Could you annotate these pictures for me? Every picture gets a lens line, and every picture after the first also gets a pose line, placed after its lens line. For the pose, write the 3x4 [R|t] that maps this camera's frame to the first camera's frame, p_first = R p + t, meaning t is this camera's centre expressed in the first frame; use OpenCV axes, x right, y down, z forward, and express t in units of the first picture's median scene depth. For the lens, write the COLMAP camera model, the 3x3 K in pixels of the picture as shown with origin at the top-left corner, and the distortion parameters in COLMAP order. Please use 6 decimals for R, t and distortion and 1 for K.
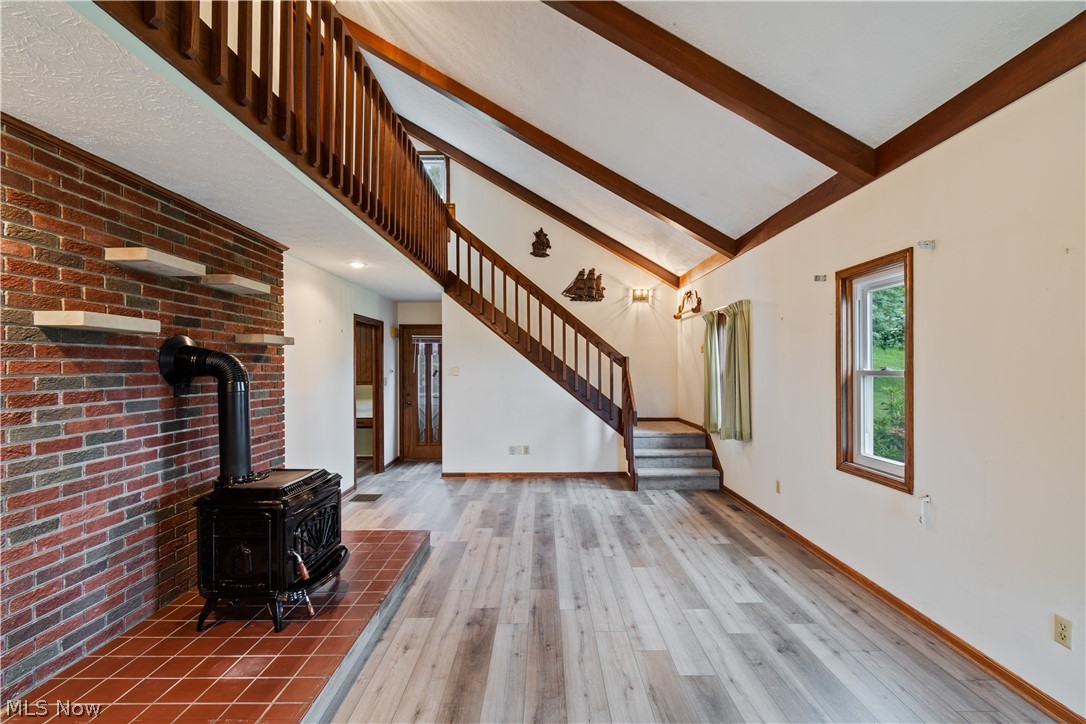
lens RADIAL K [[478.2, 0, 543.5], [0, 478.2, 367.1], [0, 0, 1]] dist [0.001848, -0.001370]
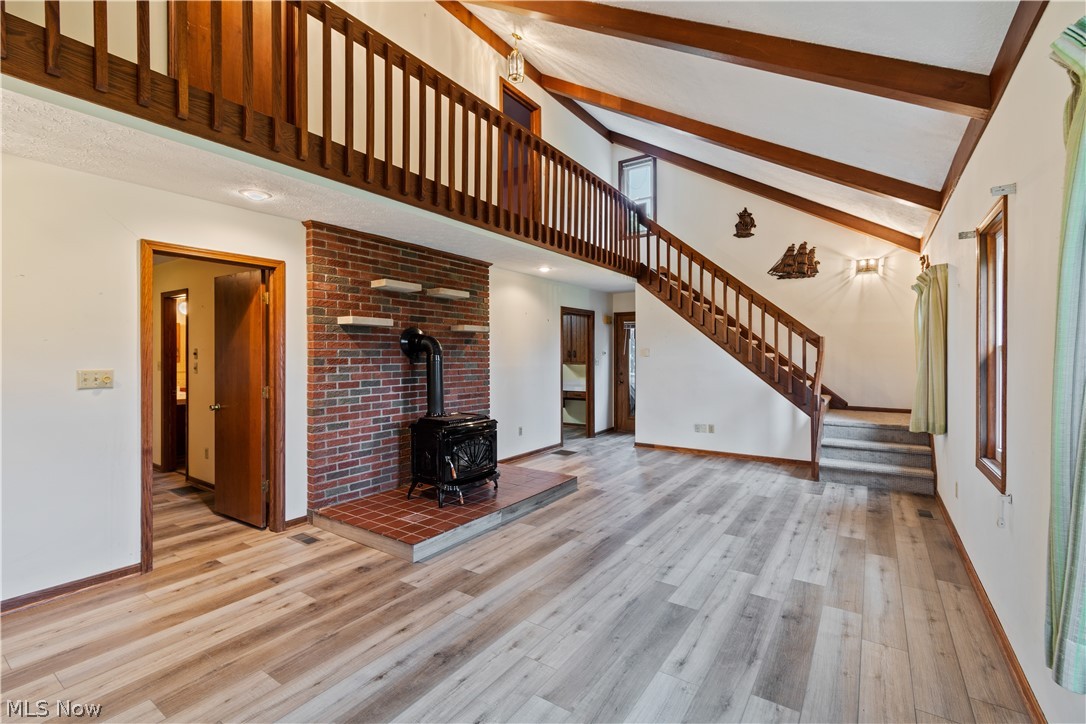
lens RADIAL K [[478.2, 0, 546.0], [0, 478.2, 356.1], [0, 0, 1]] dist [0.001848, -0.001370]
pose [[0.824966, 0.004143, -0.565167, 0.410394], [-0.001284, 0.999984, 0.005455, 0.018063], [0.565181, -0.003775, 0.824958, -0.084987]]
